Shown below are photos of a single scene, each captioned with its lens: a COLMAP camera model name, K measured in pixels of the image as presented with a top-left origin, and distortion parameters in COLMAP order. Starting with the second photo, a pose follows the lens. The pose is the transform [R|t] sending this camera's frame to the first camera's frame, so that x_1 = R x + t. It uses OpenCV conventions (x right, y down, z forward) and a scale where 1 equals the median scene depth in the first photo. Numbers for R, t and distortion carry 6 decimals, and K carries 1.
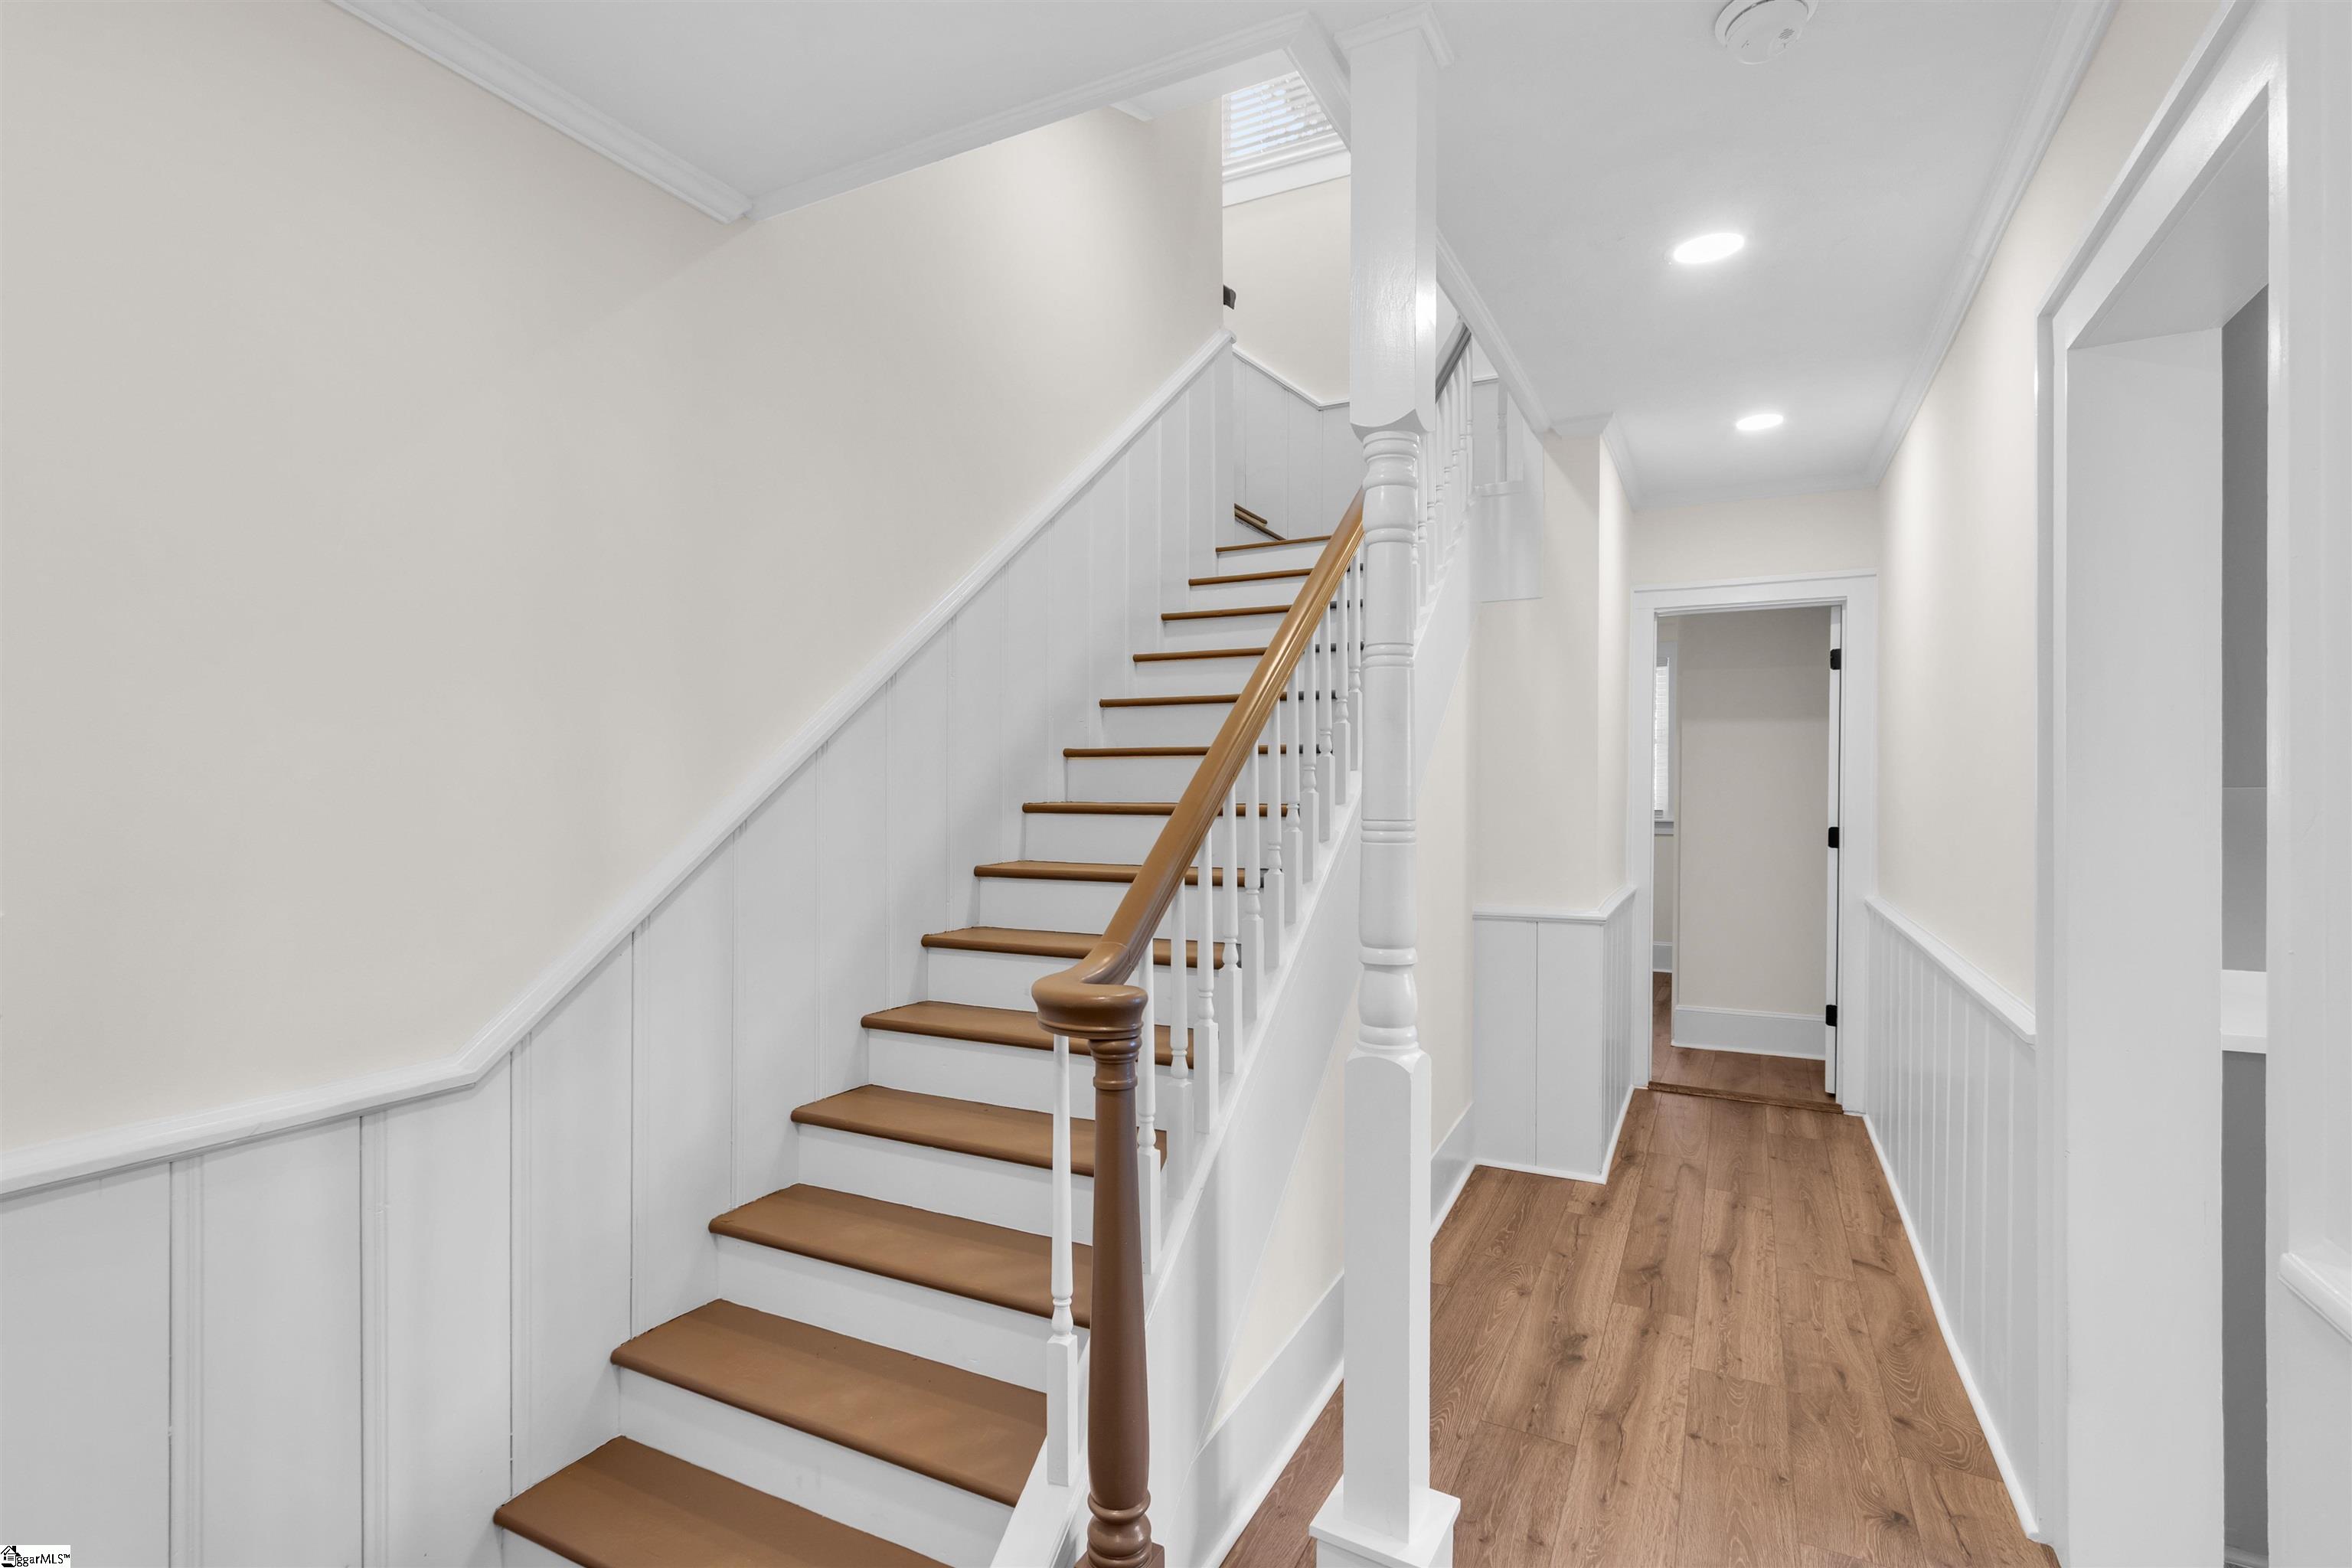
lens RADIAL K [[1110.0, 0, 1170.9], [0, 1110.0, 786.2], [0, 0, 1]] dist [-0.005409, -0.000561]
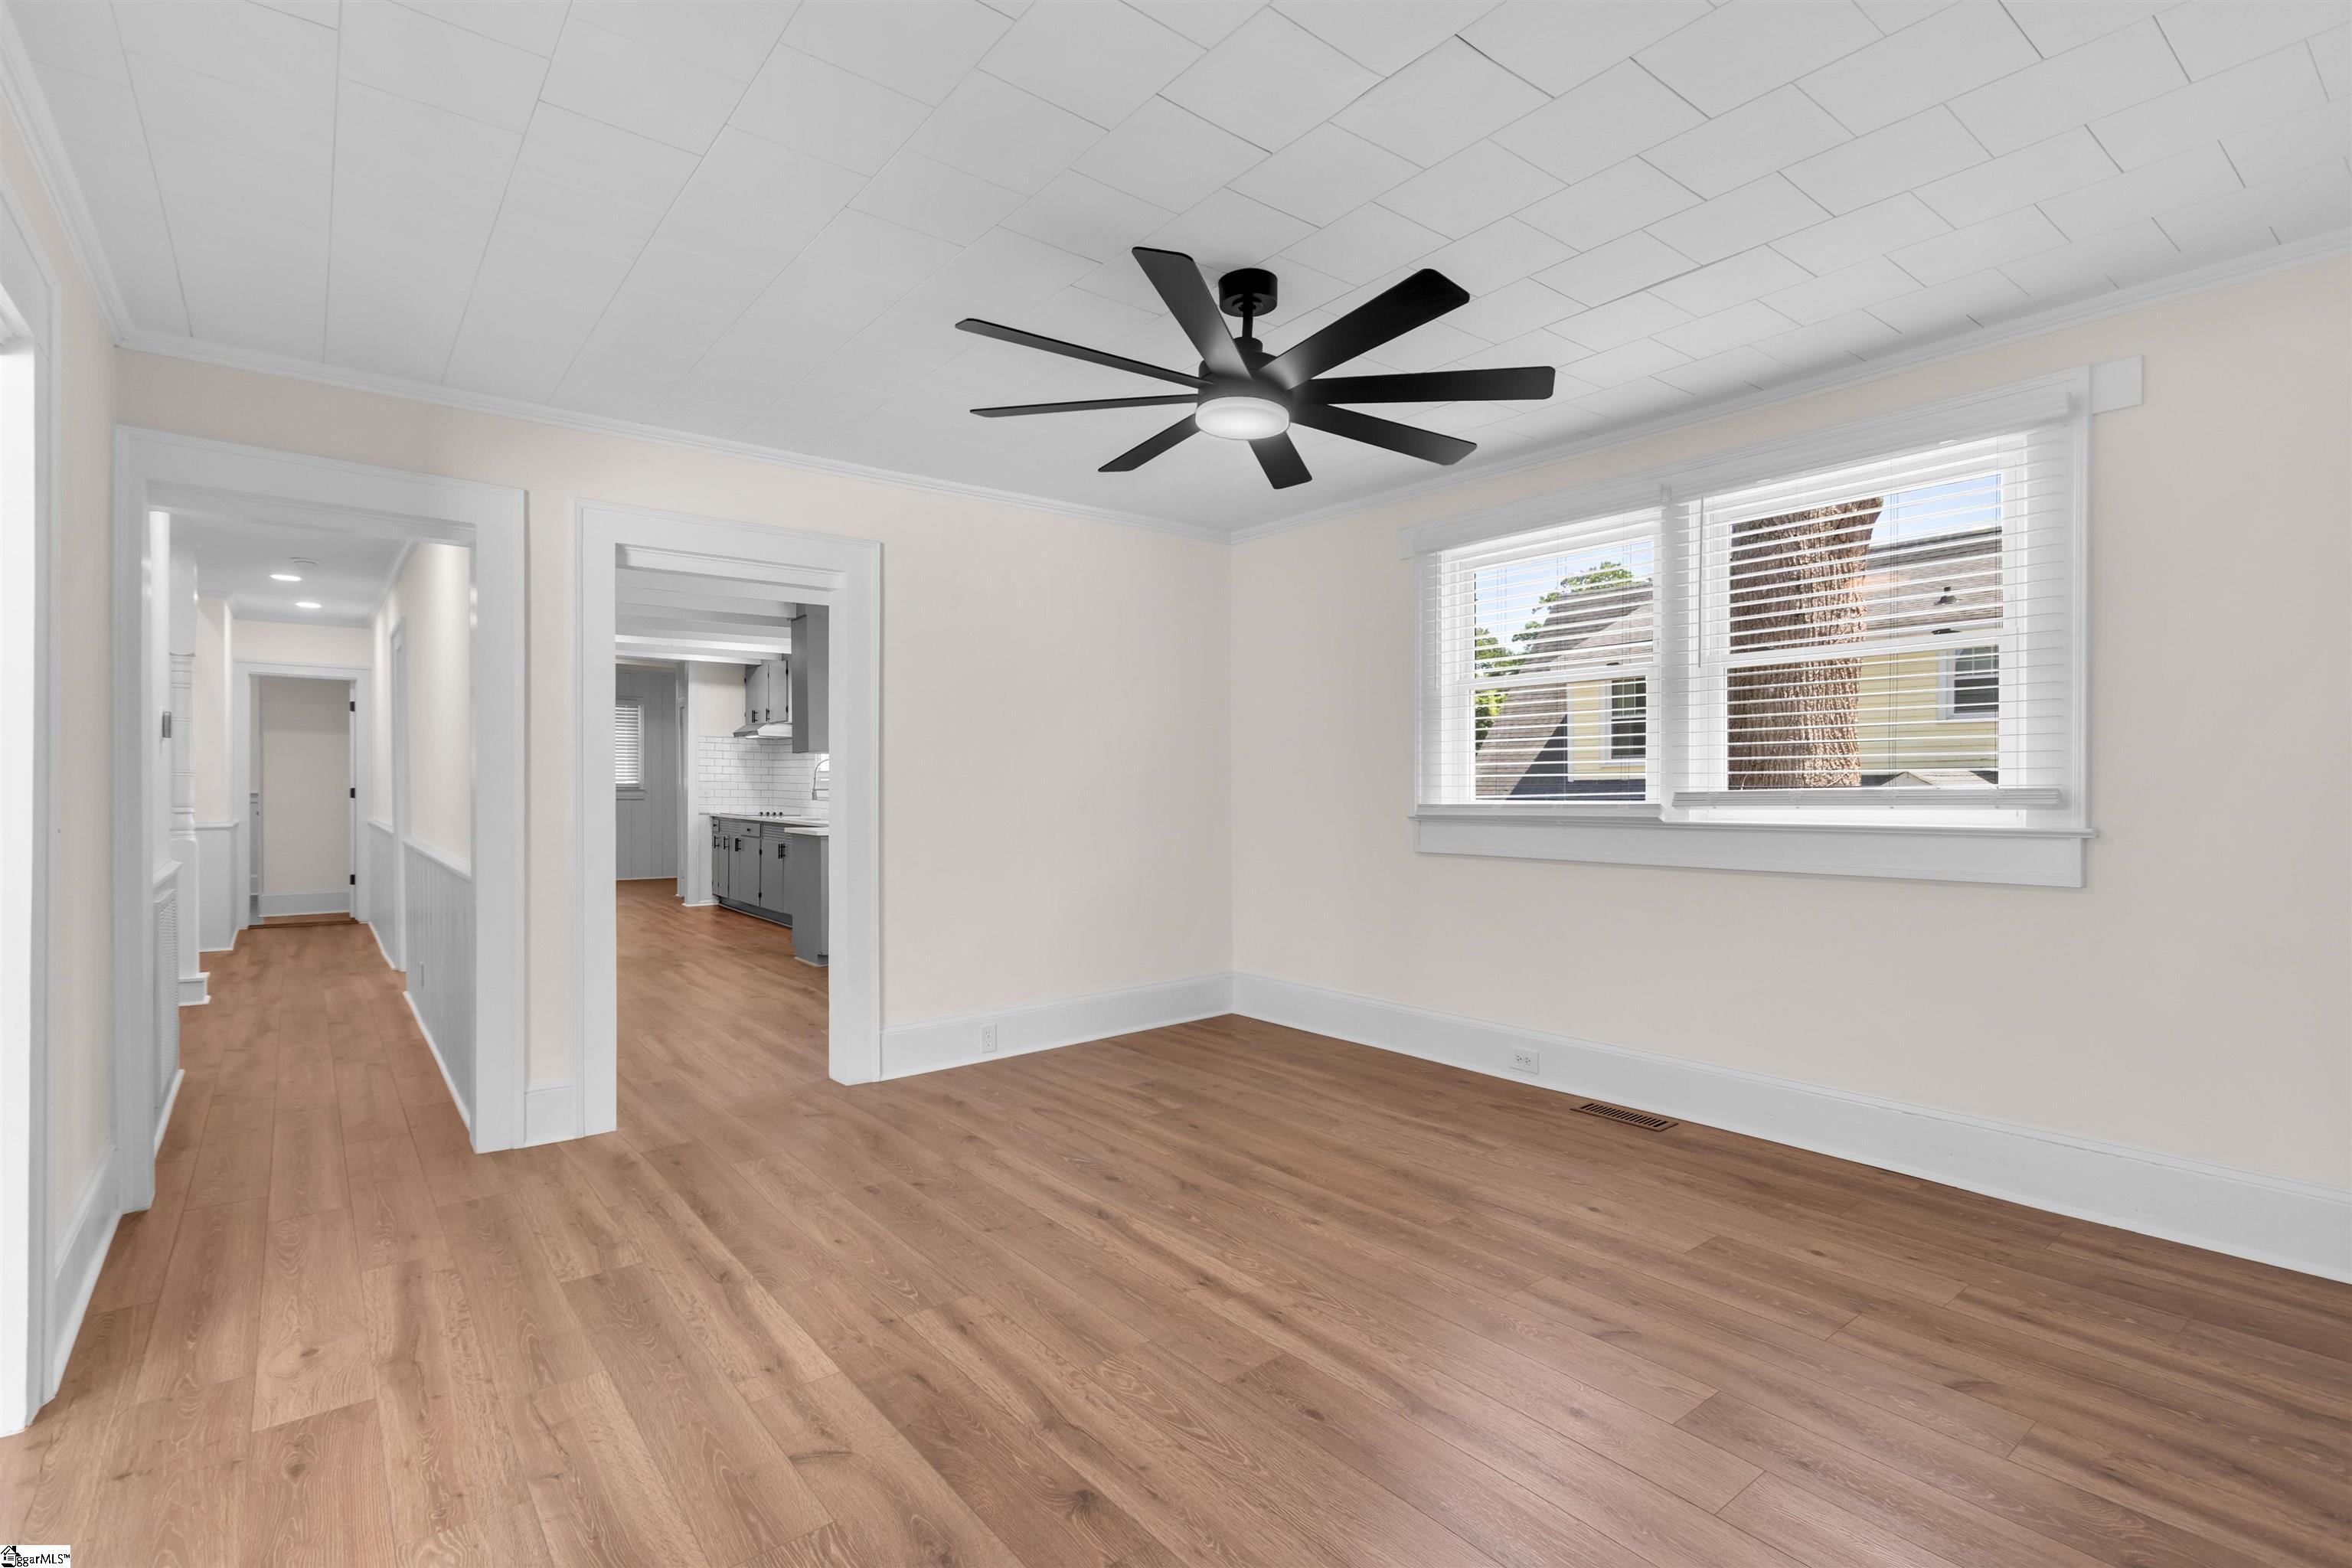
lens RADIAL K [[1110.0, 0, 1167.4], [0, 1110.0, 791.8], [0, 0, 1]] dist [-0.005409, -0.000561]
pose [[0.413597, -0.005915, 0.910441, -0.637607], [0.007061, 0.999970, 0.003289, 0.048392], [-0.910433, 0.005068, 0.413626, -1.209270]]
